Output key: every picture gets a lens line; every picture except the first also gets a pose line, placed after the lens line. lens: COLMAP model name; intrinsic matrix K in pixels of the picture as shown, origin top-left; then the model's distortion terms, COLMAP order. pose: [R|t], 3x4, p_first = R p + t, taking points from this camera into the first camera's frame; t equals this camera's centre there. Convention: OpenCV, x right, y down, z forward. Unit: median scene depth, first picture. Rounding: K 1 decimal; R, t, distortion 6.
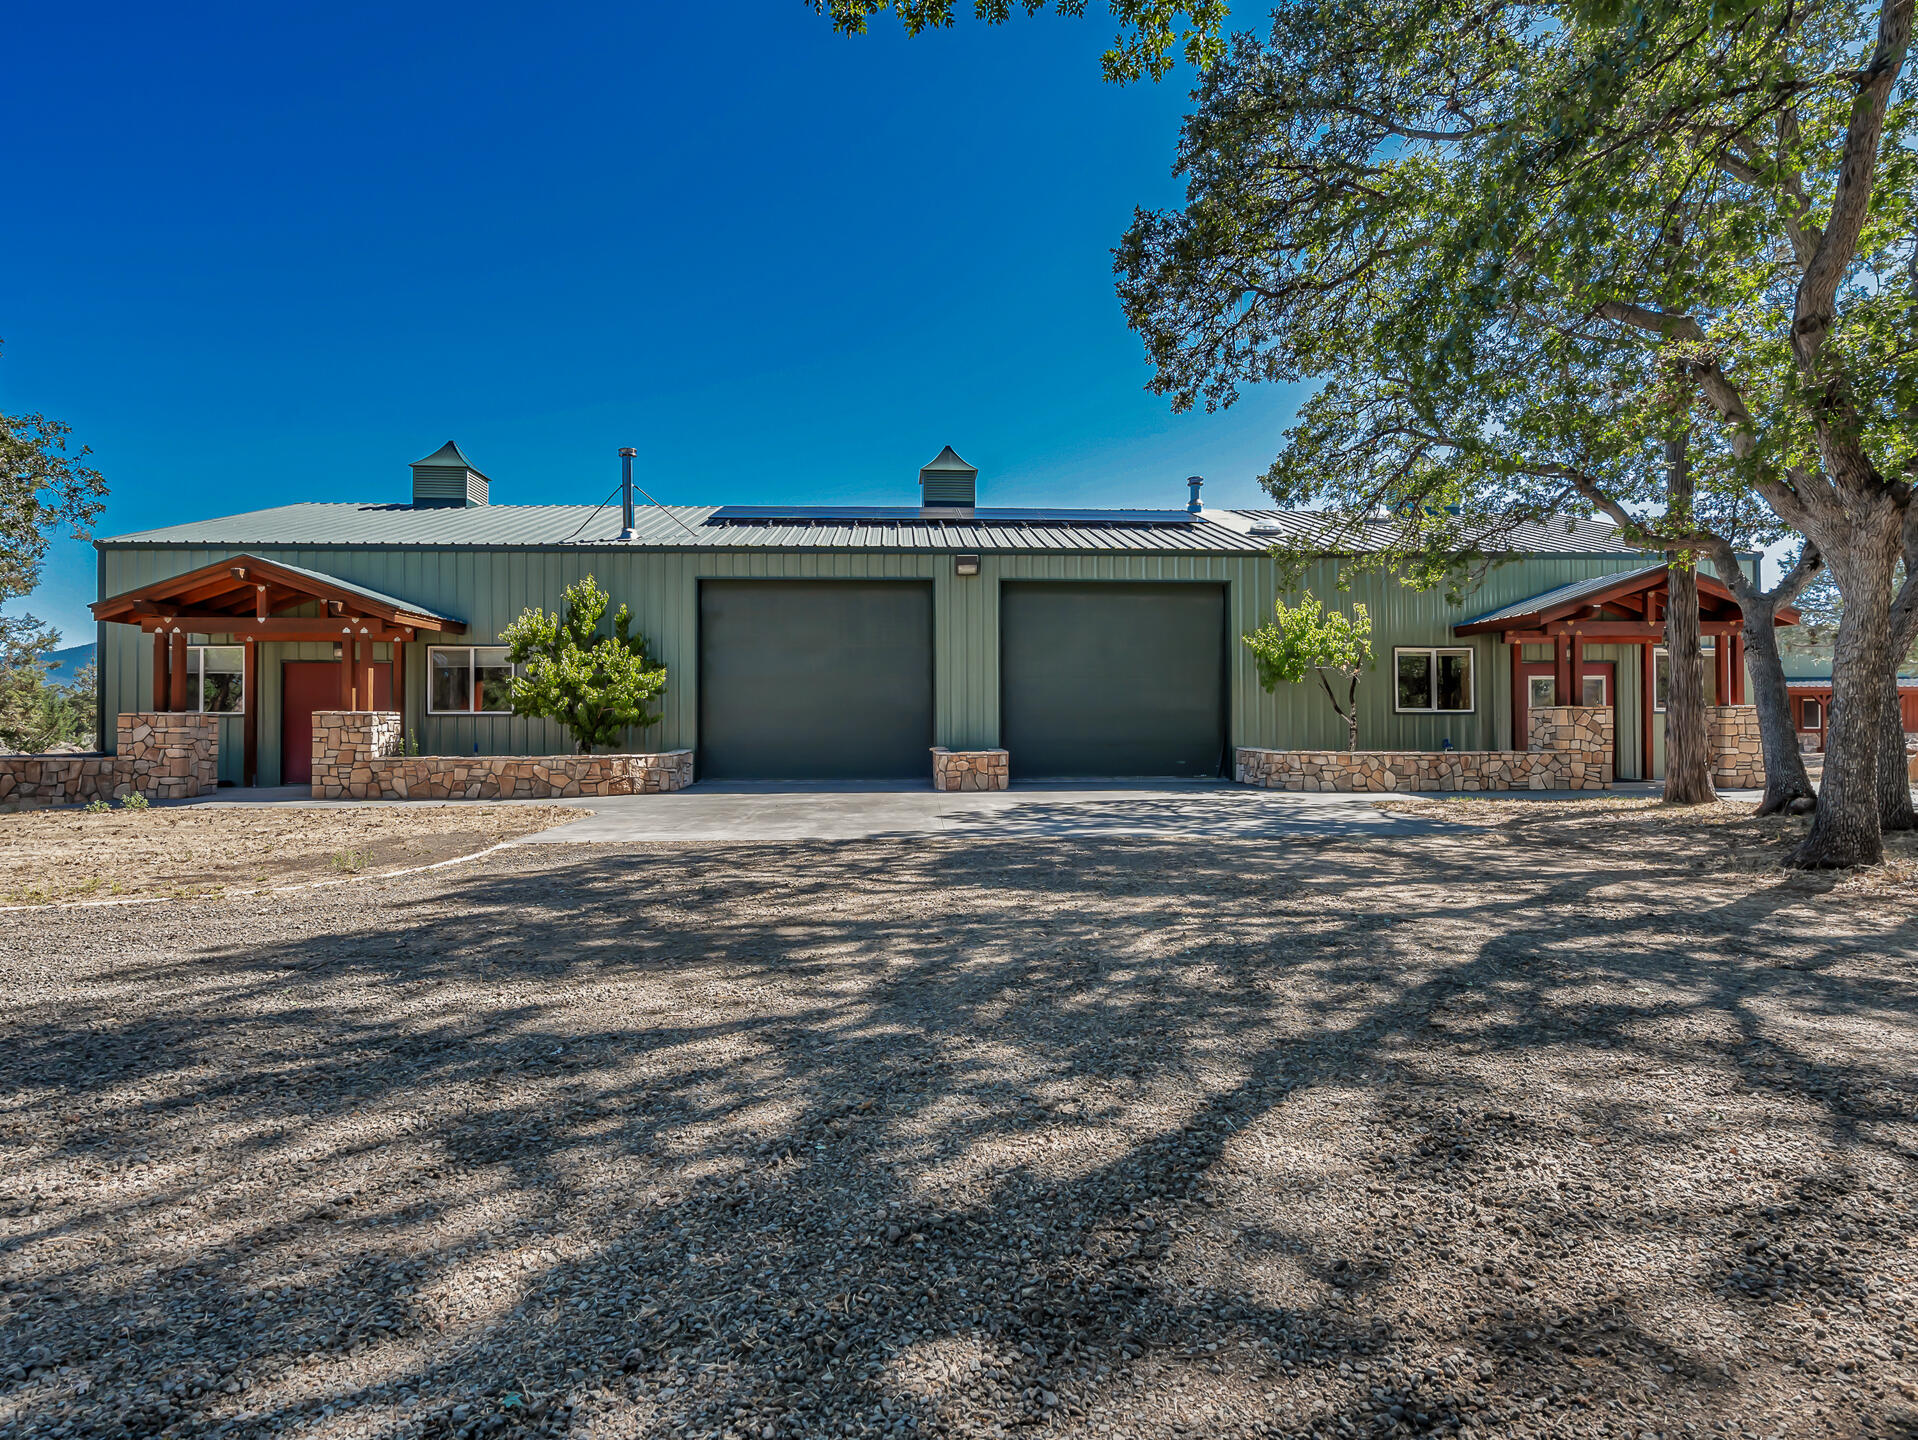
lens RADIAL K [[983.5, 0, 959.0], [0, 983.5, 720.0], [0, 0, 1]] dist [-0.002660, 0.000593]
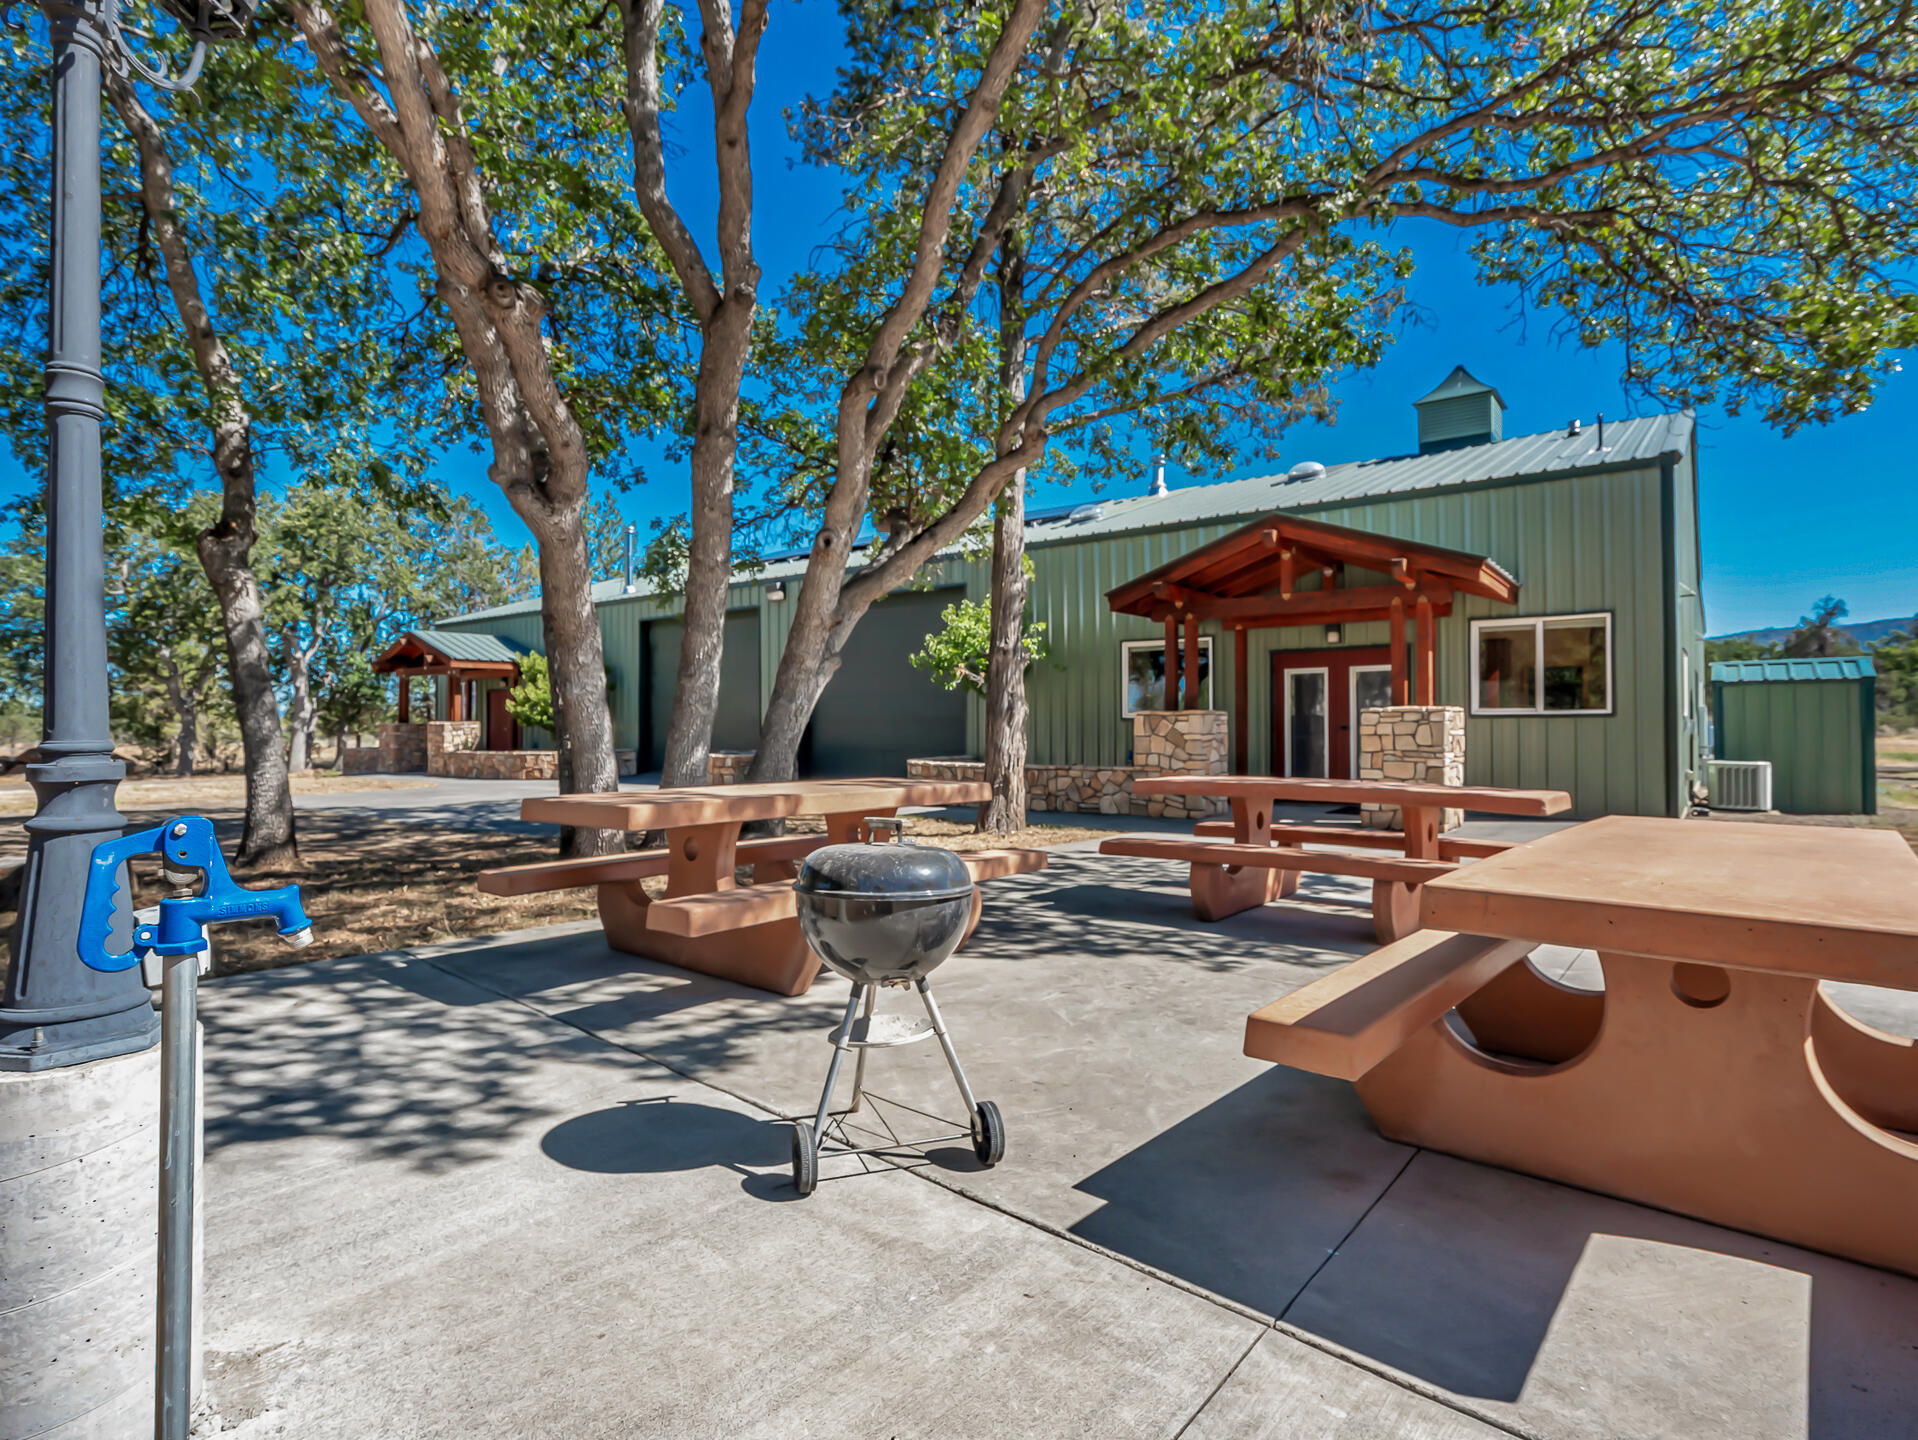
lens RADIAL K [[983.5, 0, 959.0], [0, 983.5, 720.0], [0, 0, 1]] dist [-0.002660, 0.000593]
pose [[0.763415, -0.003721, -0.645897, 1.021912], [0.004108, 0.999991, -0.000907, -0.007033], [0.645895, -0.001961, 0.763424, 0.292653]]
